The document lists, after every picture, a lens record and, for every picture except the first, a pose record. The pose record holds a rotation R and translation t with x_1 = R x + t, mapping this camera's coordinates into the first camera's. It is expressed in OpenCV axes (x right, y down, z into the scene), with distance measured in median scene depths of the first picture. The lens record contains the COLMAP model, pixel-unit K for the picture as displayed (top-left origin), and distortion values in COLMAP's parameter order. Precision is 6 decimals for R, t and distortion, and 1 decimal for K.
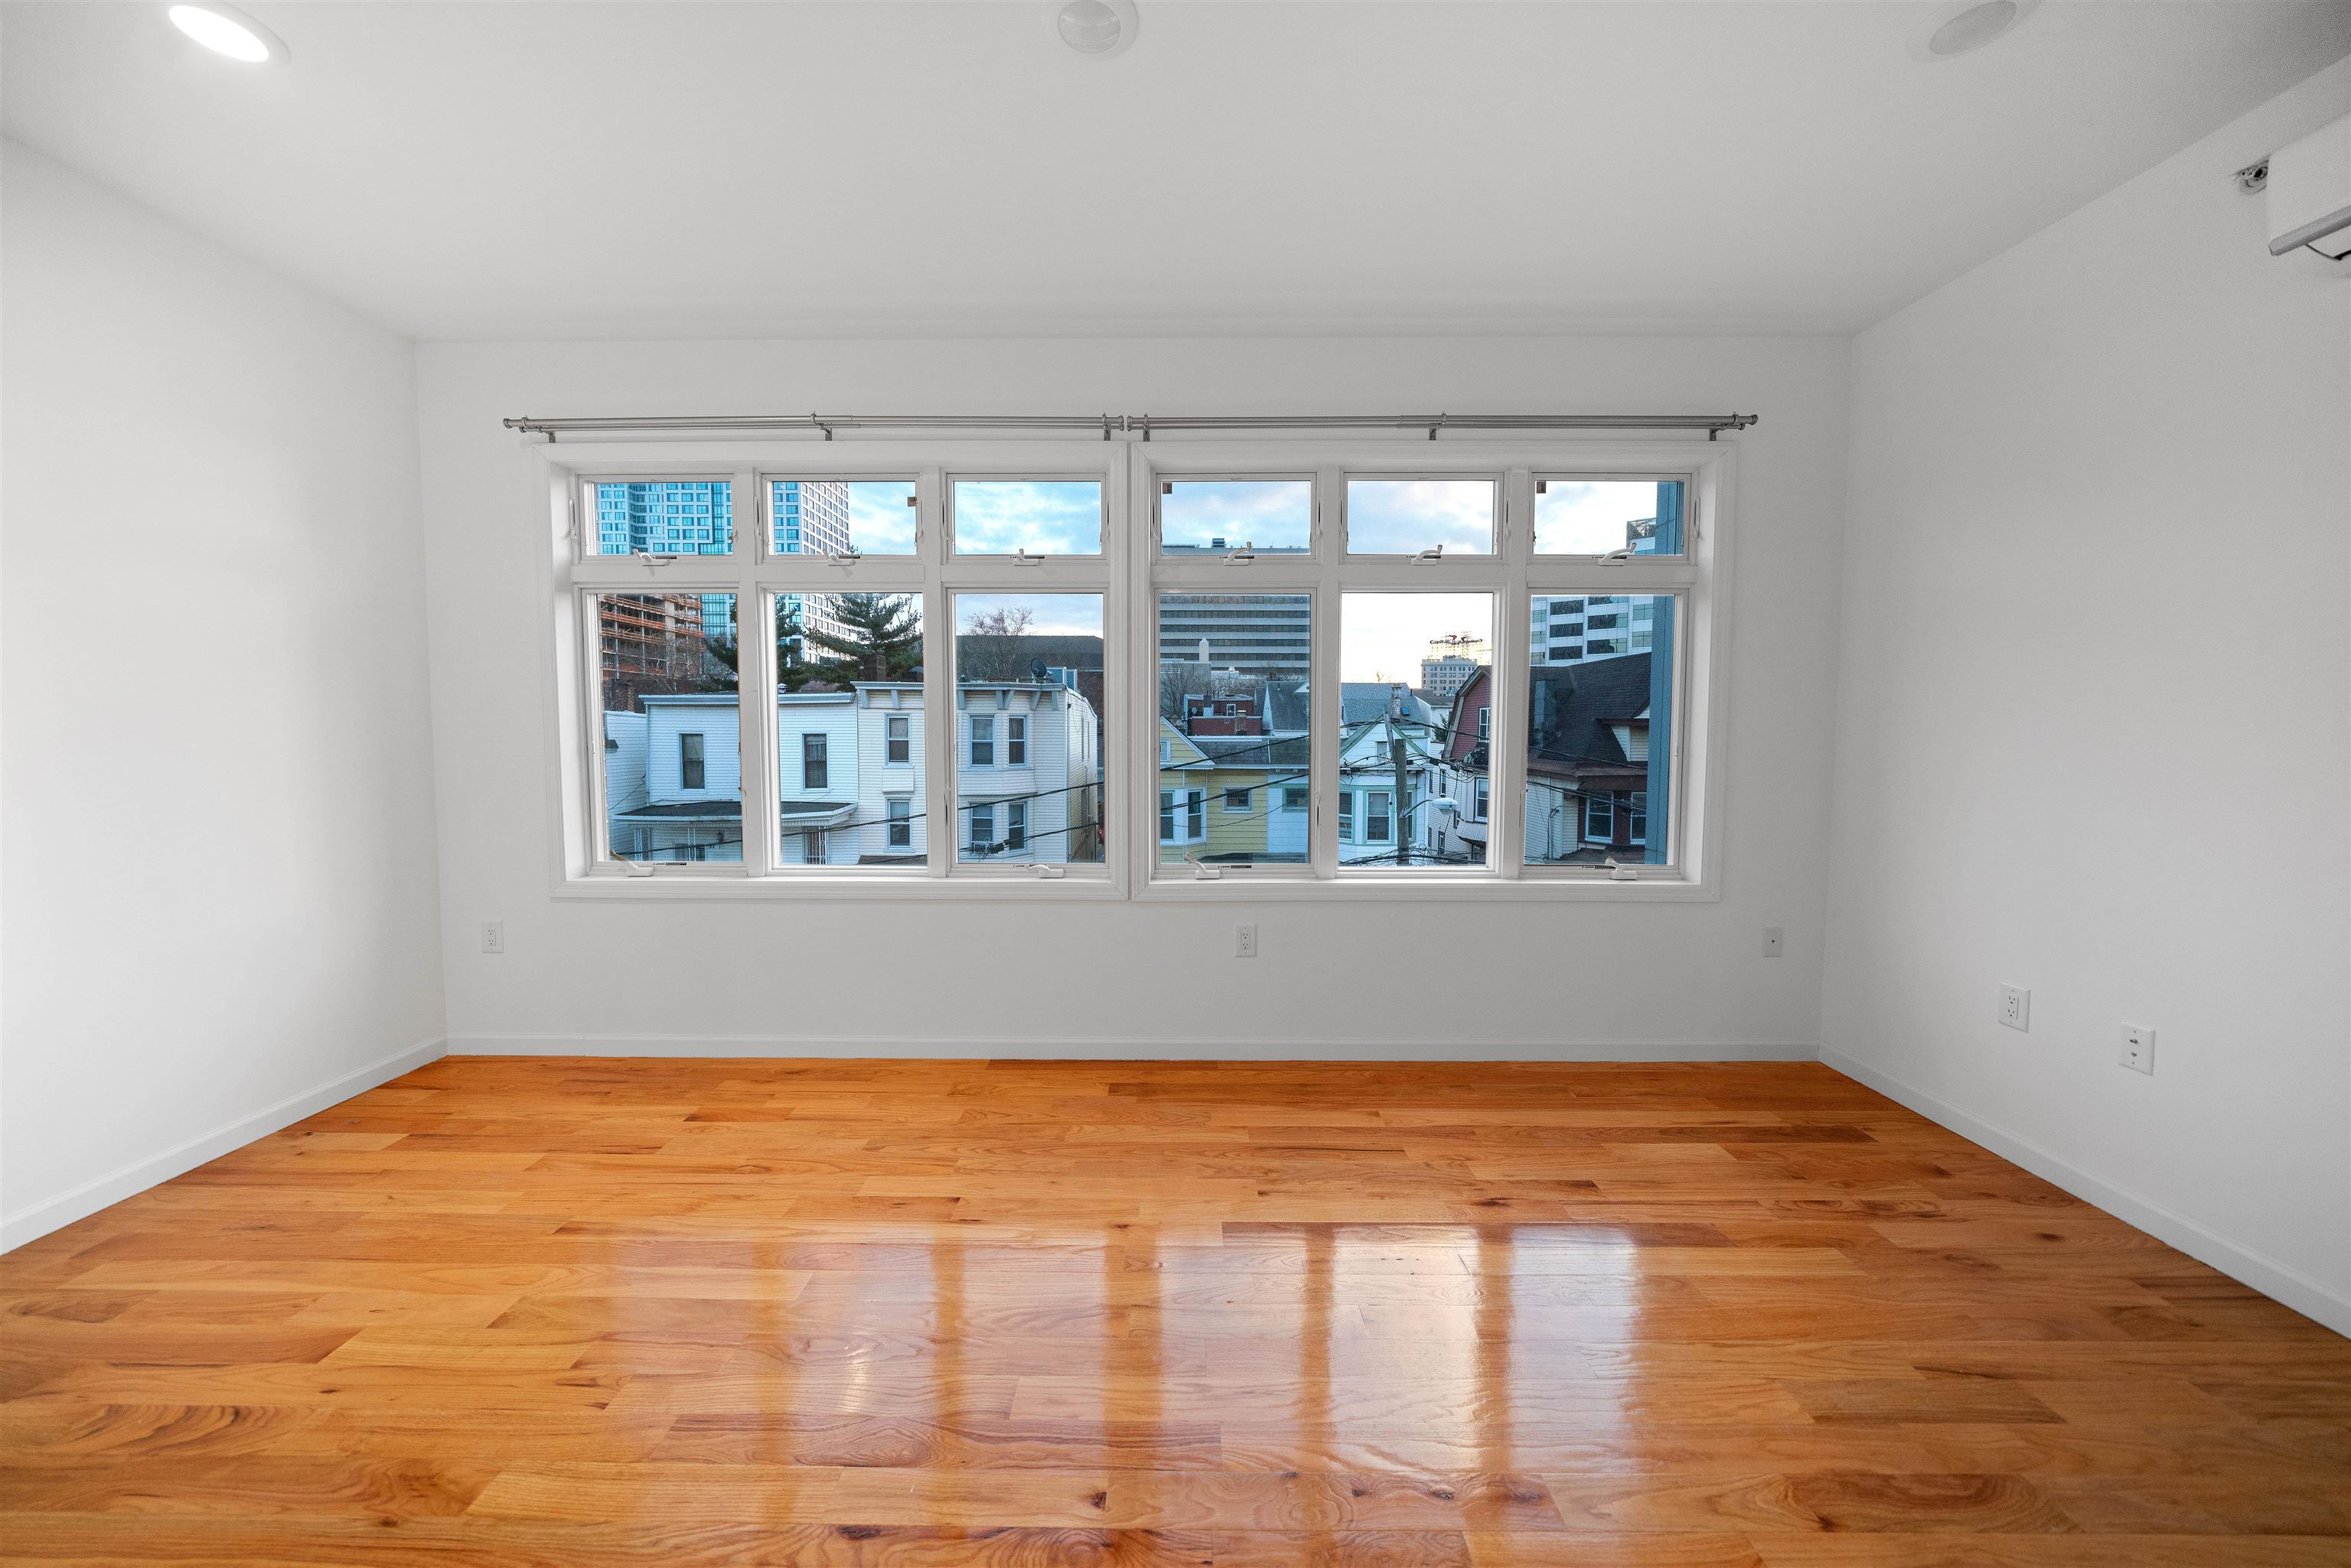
lens RADIAL K [[814.4, 0, 1176.1], [0, 814.4, 769.0], [0, 0, 1]] dist [-0.001087, 0.000323]
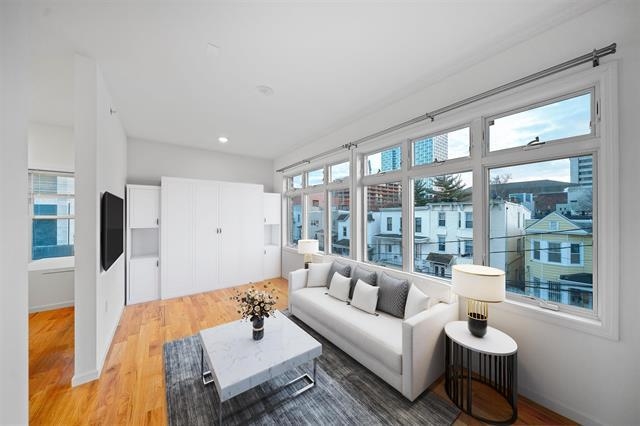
lens RADIAL K [[221.7, 0, 320.5], [0, 221.7, 215.5], [0, 0, 1]] dist [-0.001087, 0.000323]
pose [[0.597277, -0.001329, -0.802034, 0.099975], [-0.037174, 0.998878, -0.029338, -0.007016], [0.801173, 0.047337, 0.596558, 0.037971]]
